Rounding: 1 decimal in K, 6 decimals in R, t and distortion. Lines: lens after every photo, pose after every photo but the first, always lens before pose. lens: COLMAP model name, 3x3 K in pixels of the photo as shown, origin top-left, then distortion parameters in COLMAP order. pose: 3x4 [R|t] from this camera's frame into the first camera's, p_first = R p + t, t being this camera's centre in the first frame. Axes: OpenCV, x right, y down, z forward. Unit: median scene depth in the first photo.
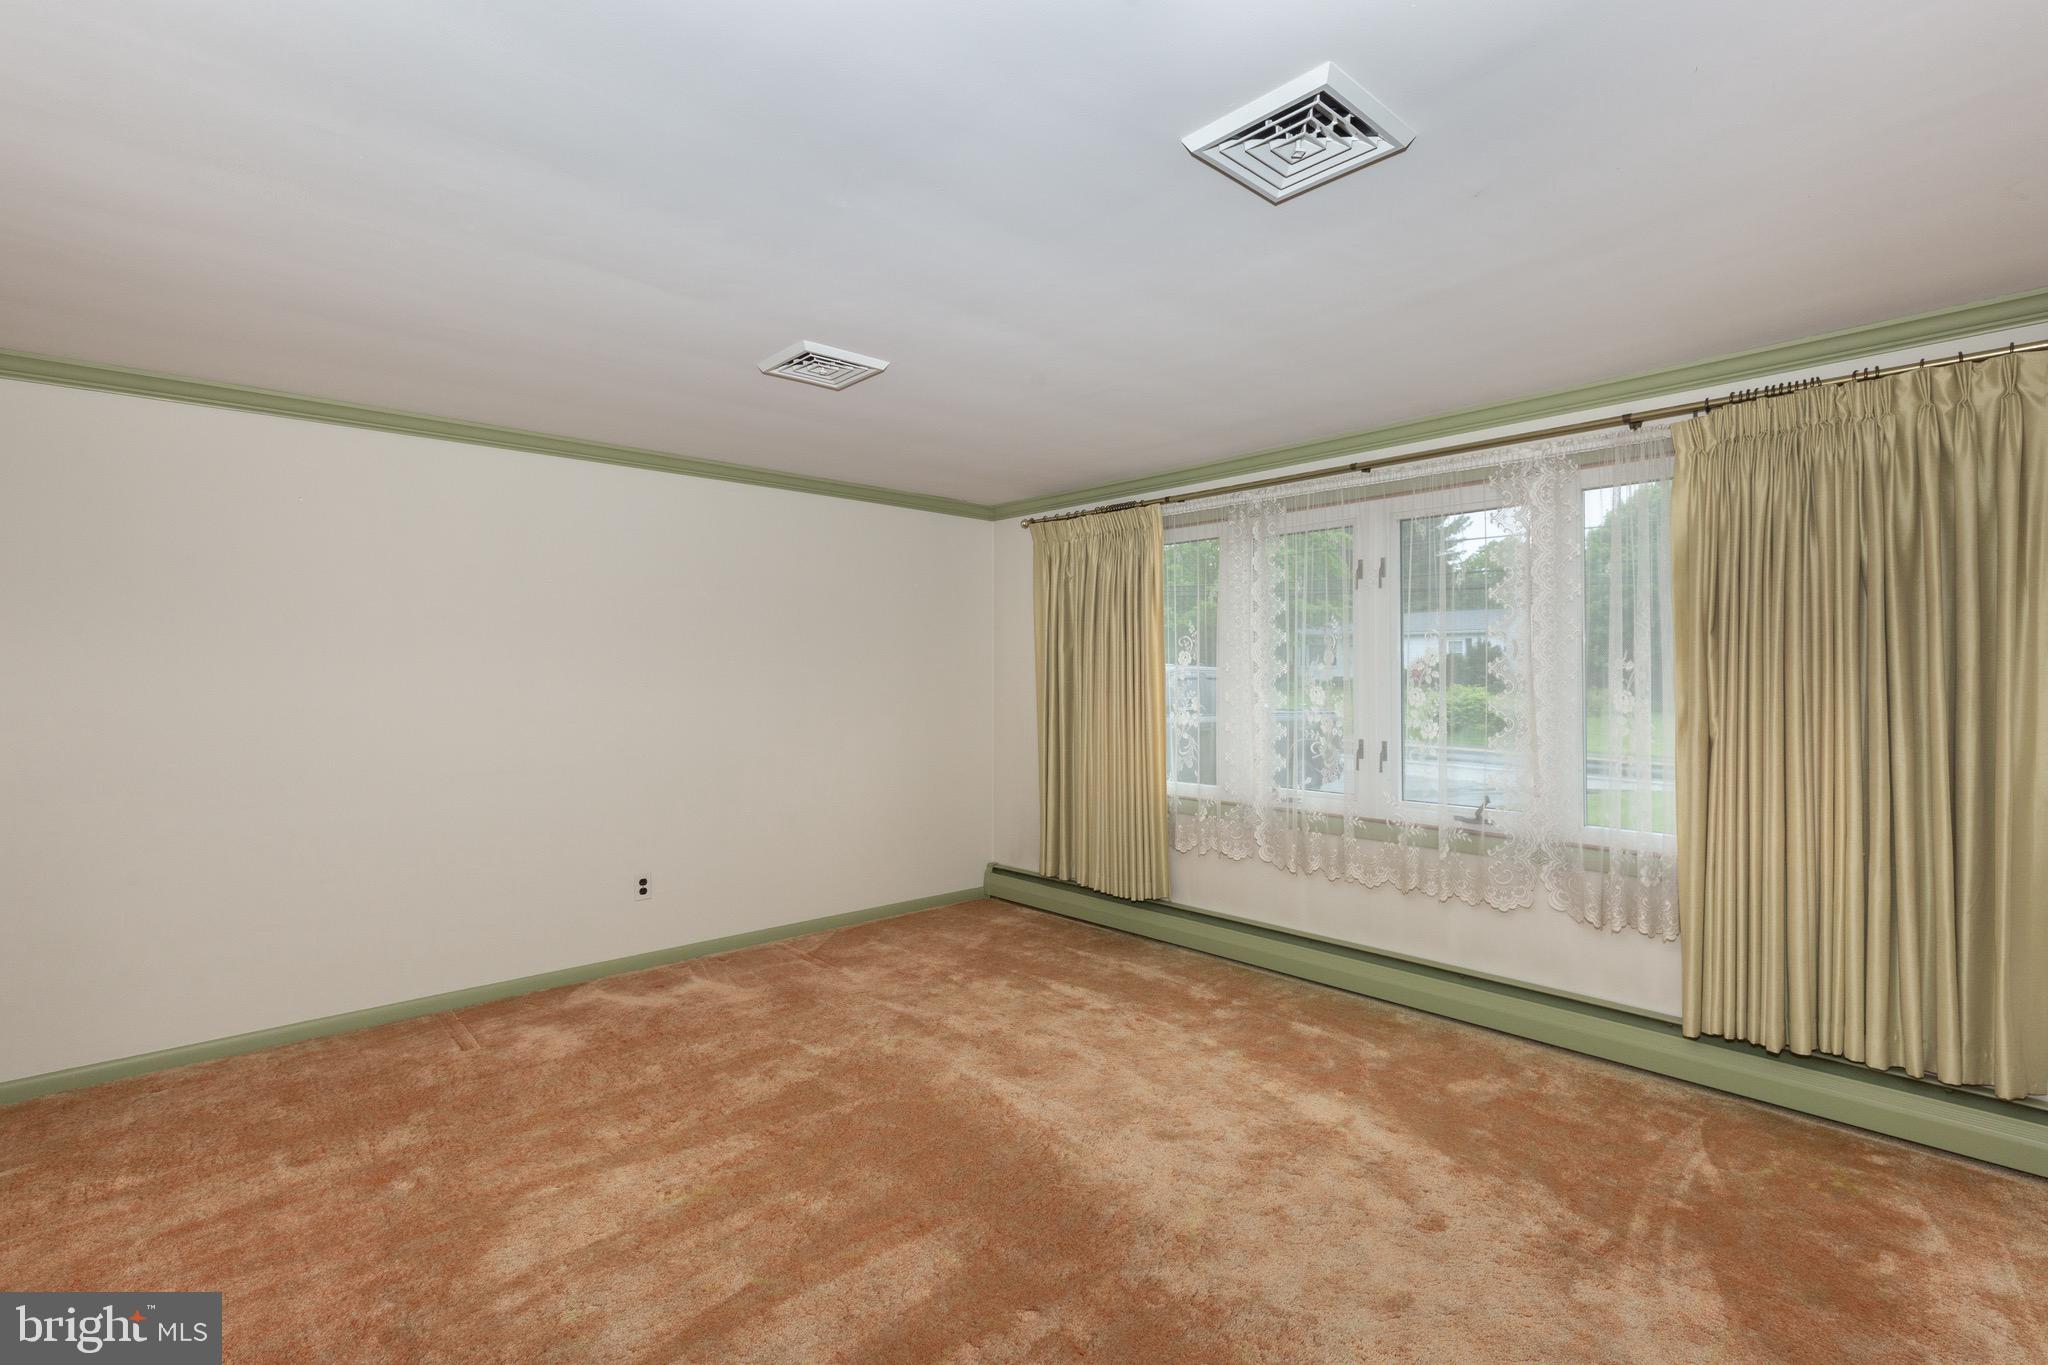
lens RADIAL K [[948.9, 0, 1025.8], [0, 948.9, 670.1], [0, 0, 1]] dist [0.005024, -0.002211]
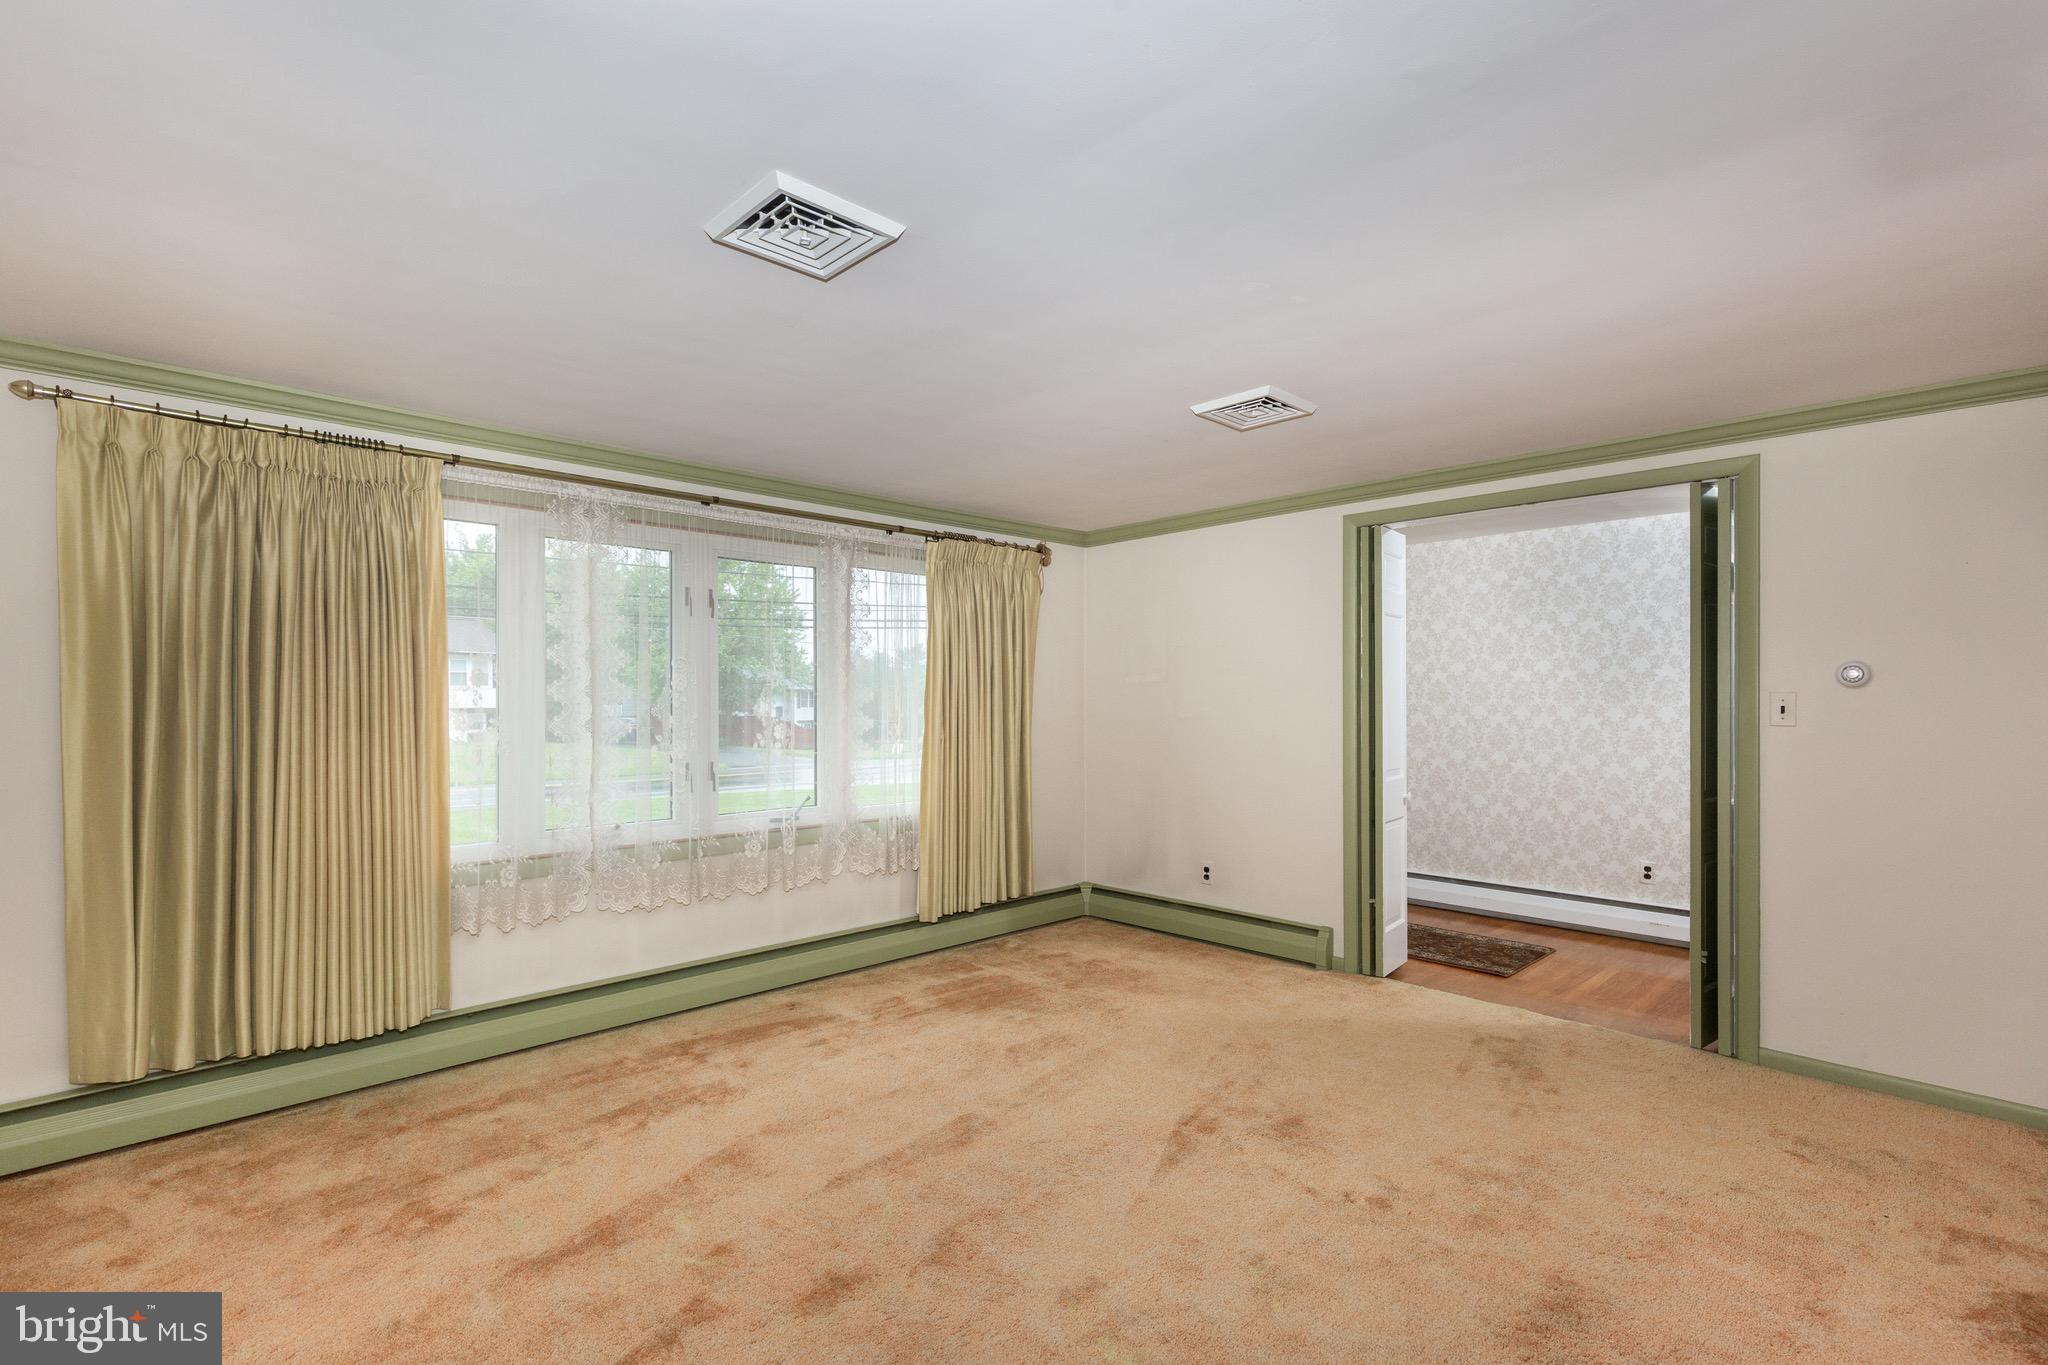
lens RADIAL K [[948.9, 0, 1022.2], [0, 948.9, 697.4], [0, 0, 1]] dist [0.005024, -0.002211]
pose [[-0.044351, -0.008922, 0.998976, -0.577880], [-0.014048, 0.999867, 0.008306, -0.009186], [-0.998917, -0.013665, -0.044470, 0.576209]]
